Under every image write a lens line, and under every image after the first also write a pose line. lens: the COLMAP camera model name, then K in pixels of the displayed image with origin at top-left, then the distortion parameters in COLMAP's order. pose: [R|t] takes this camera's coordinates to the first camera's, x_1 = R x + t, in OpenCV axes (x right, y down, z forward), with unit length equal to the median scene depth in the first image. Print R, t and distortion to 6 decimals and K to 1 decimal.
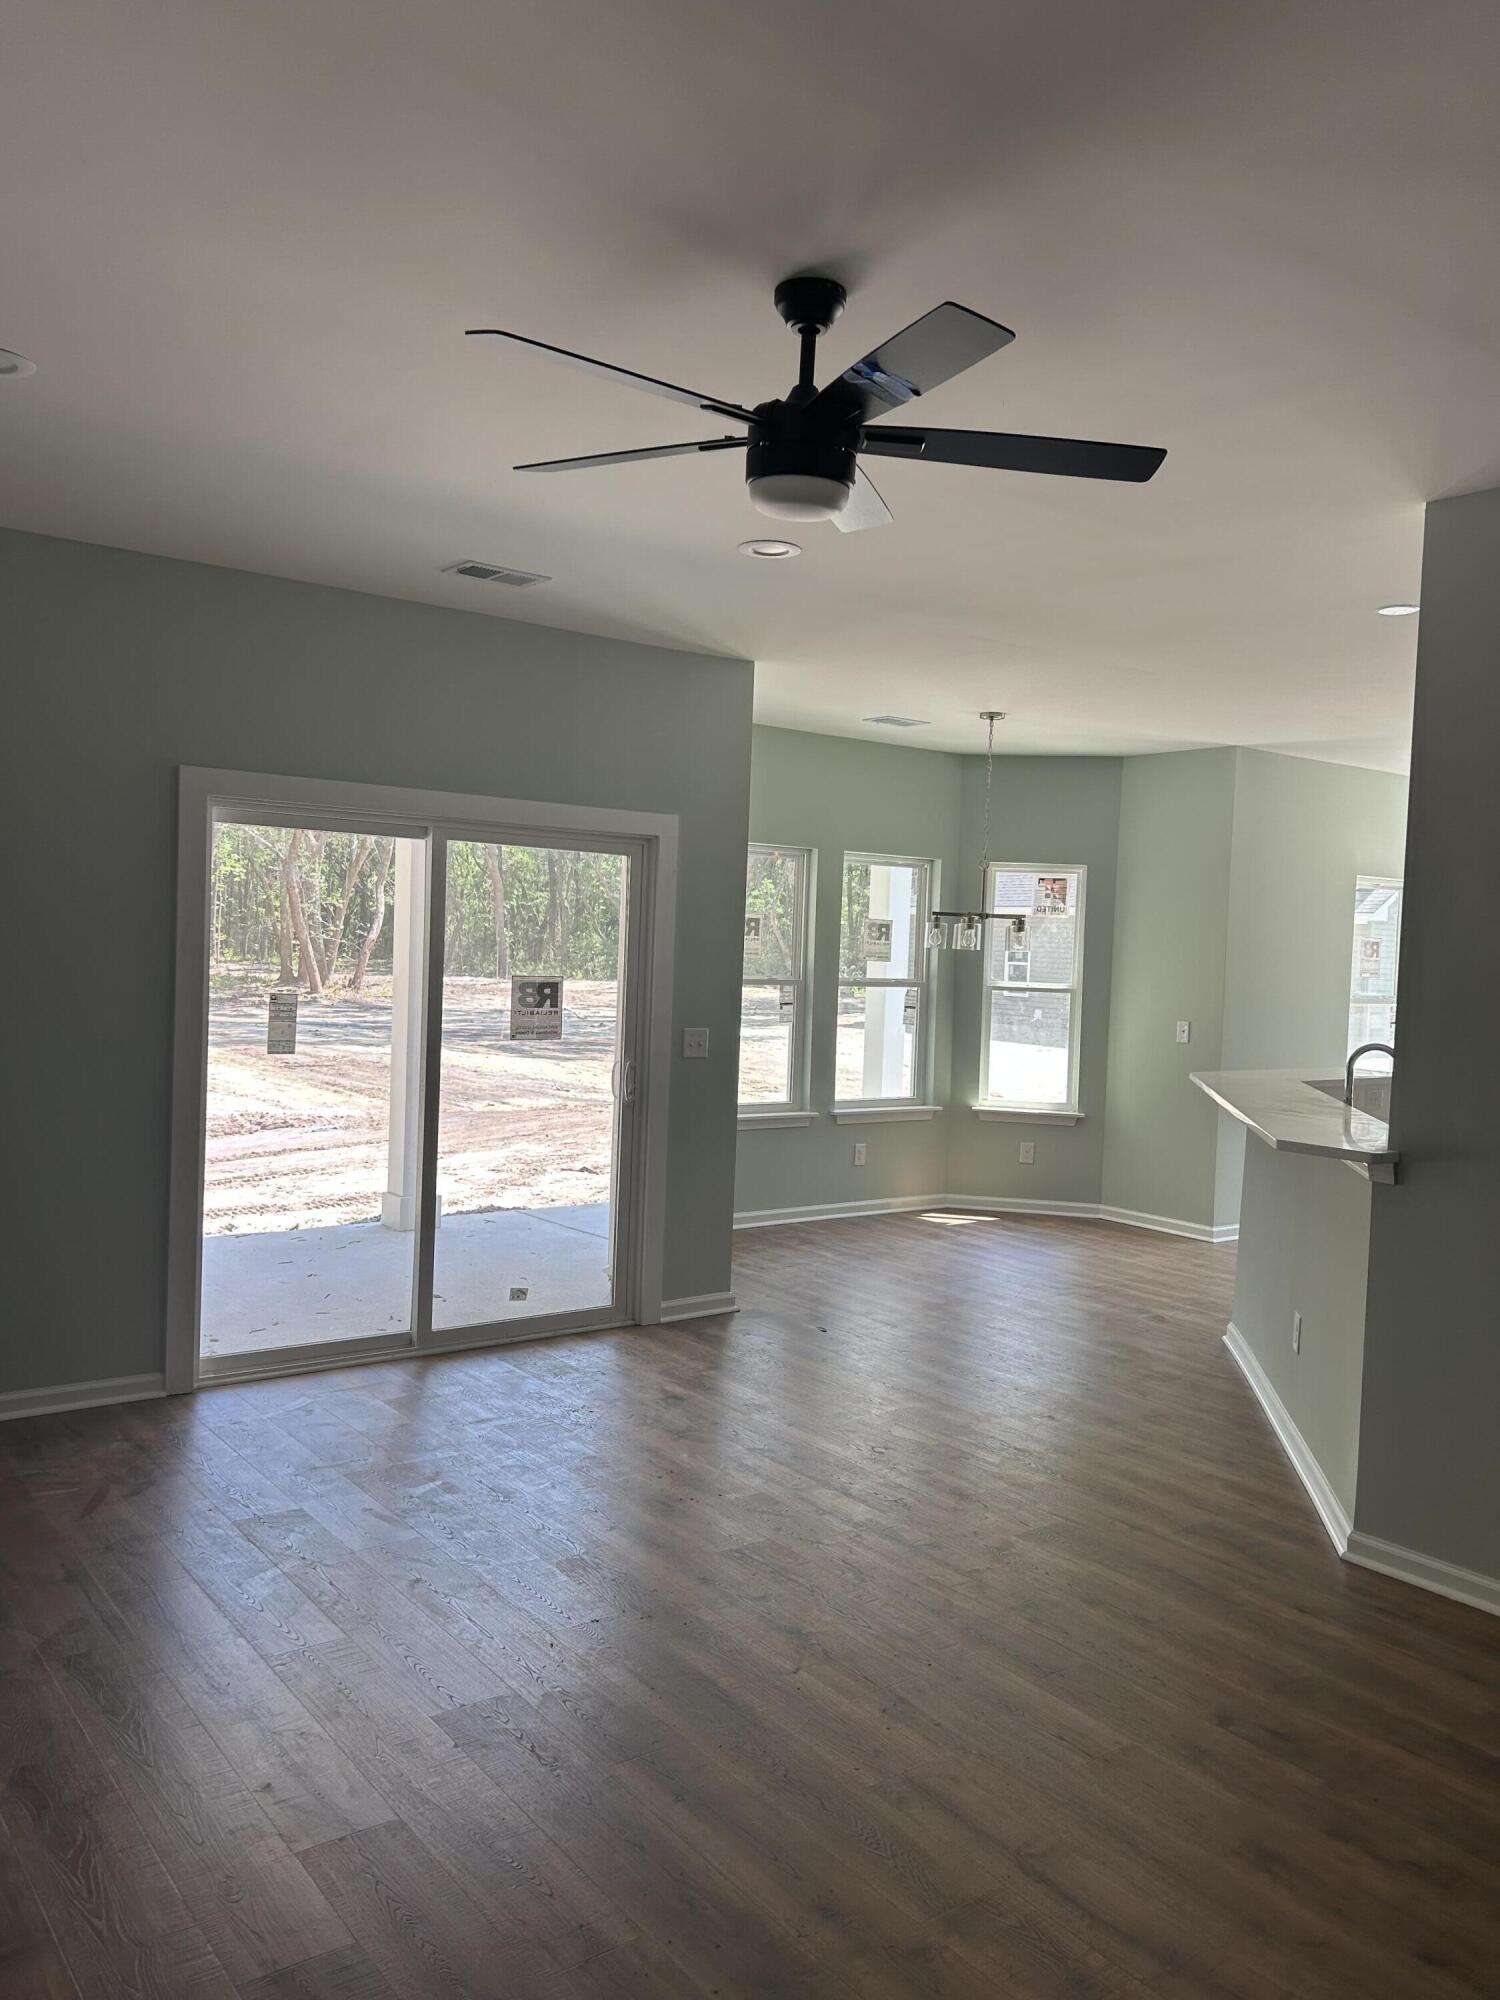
lens RADIAL K [[1496.9, 0, 750.3], [0, 1496.9, 1000.7], [0, 0, 1]] dist [0.043605, -0.007476]
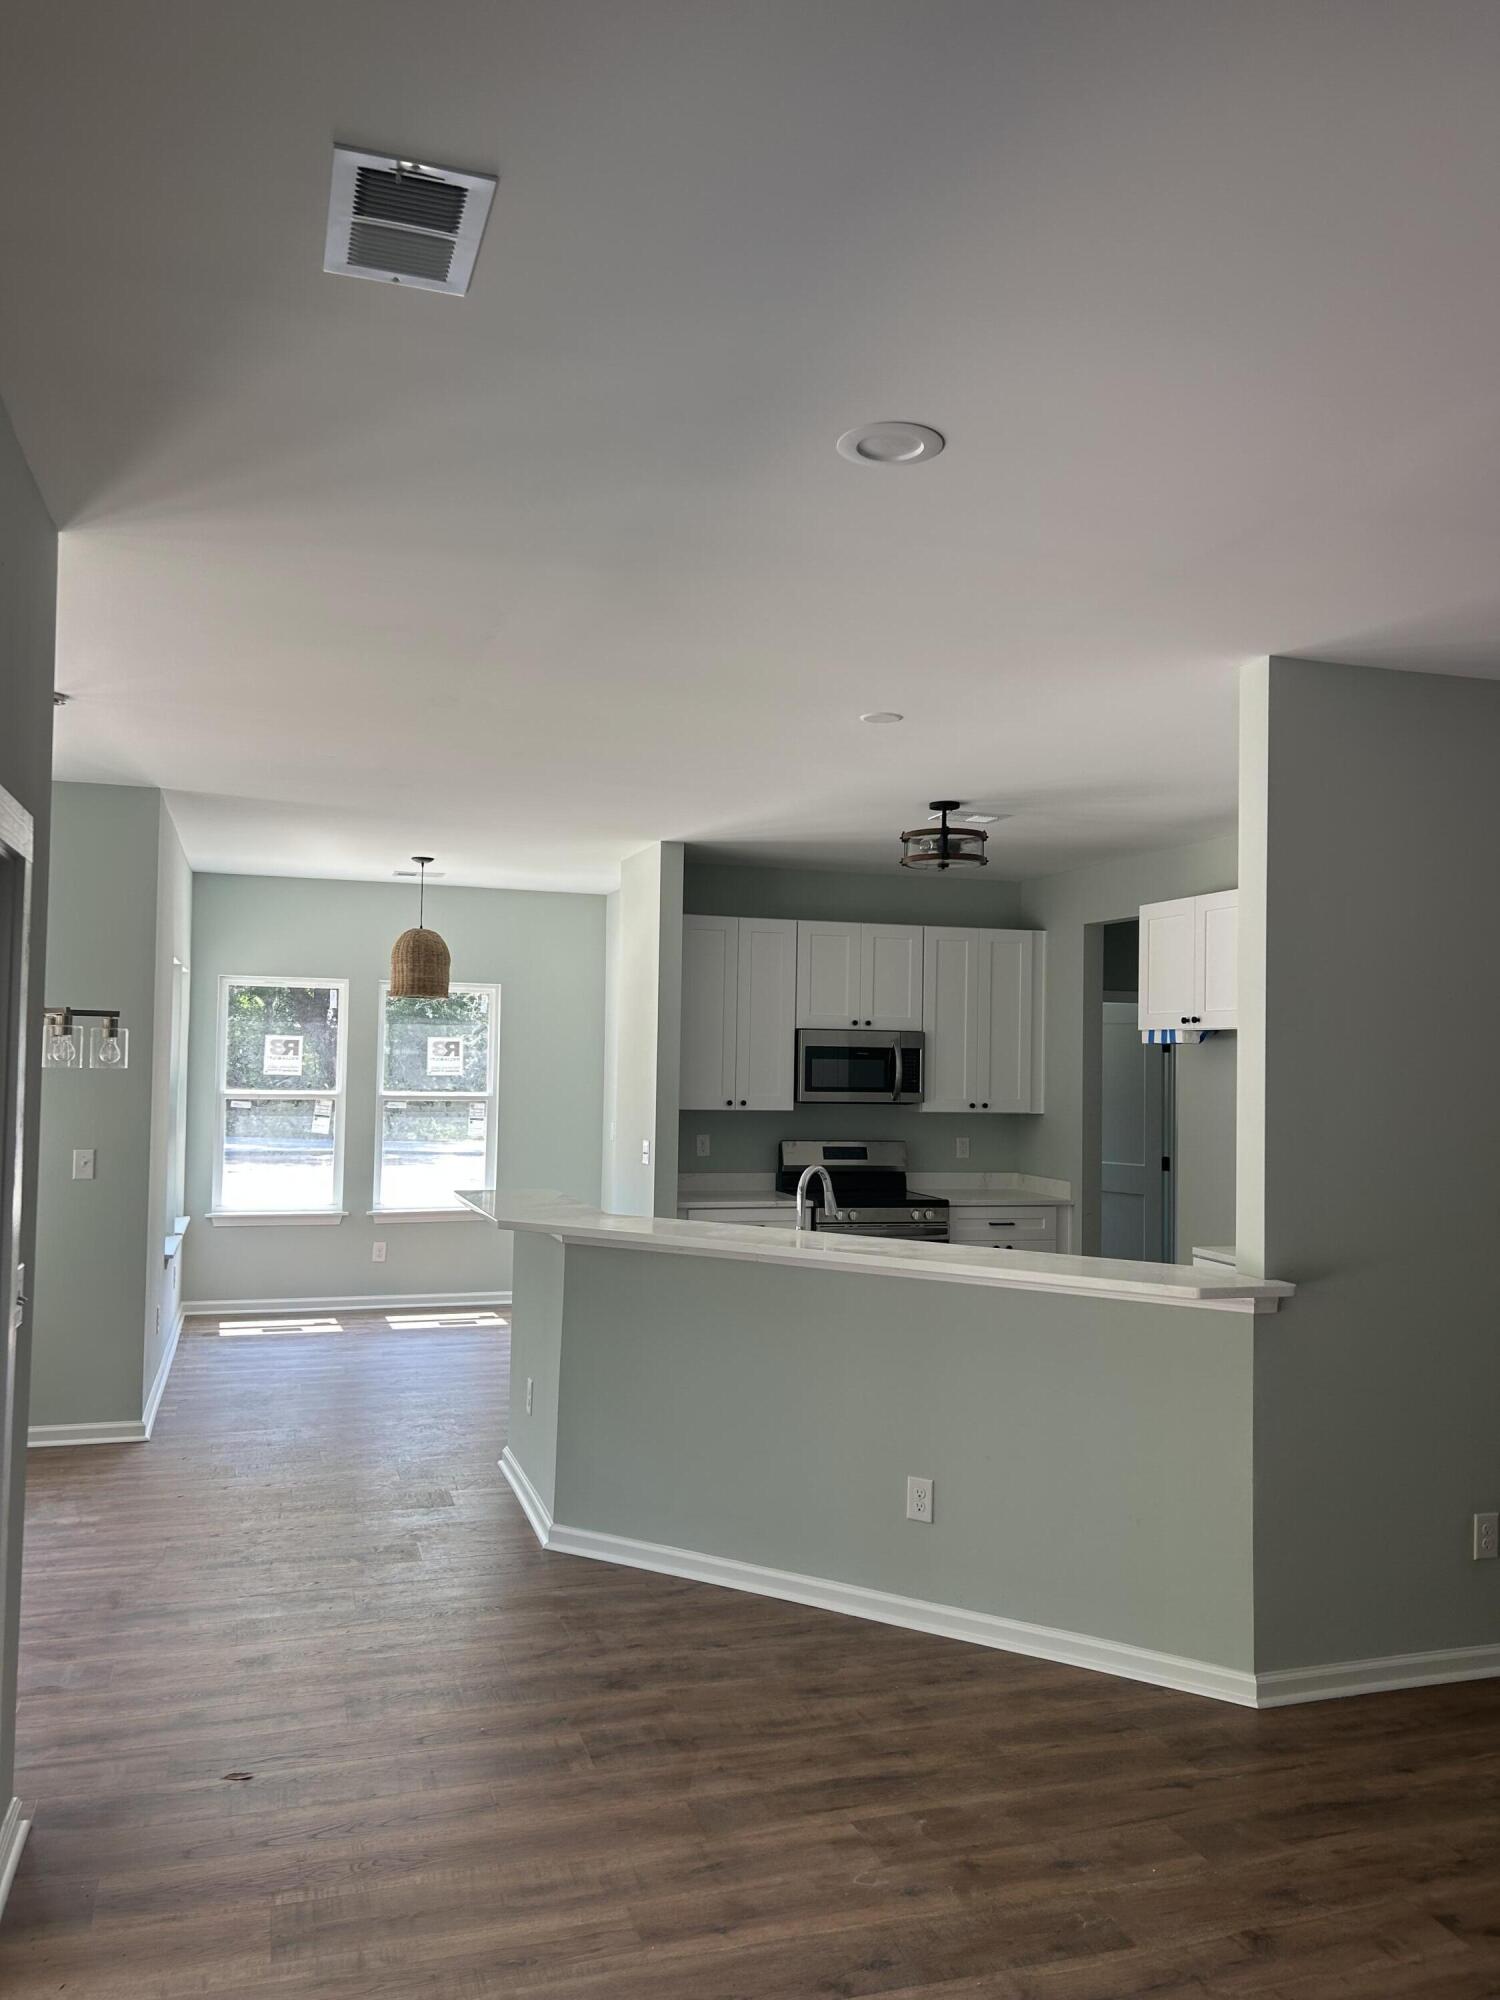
lens RADIAL K [[1496.9, 0, 752.7], [0, 1496.9, 997.5], [0, 0, 1]] dist [0.043605, -0.007476]
pose [[0.325943, 0.015852, 0.945256, -0.436351], [0.021041, 0.999490, -0.024017, -0.052037], [-0.945155, 0.027717, 0.325443, 0.646447]]
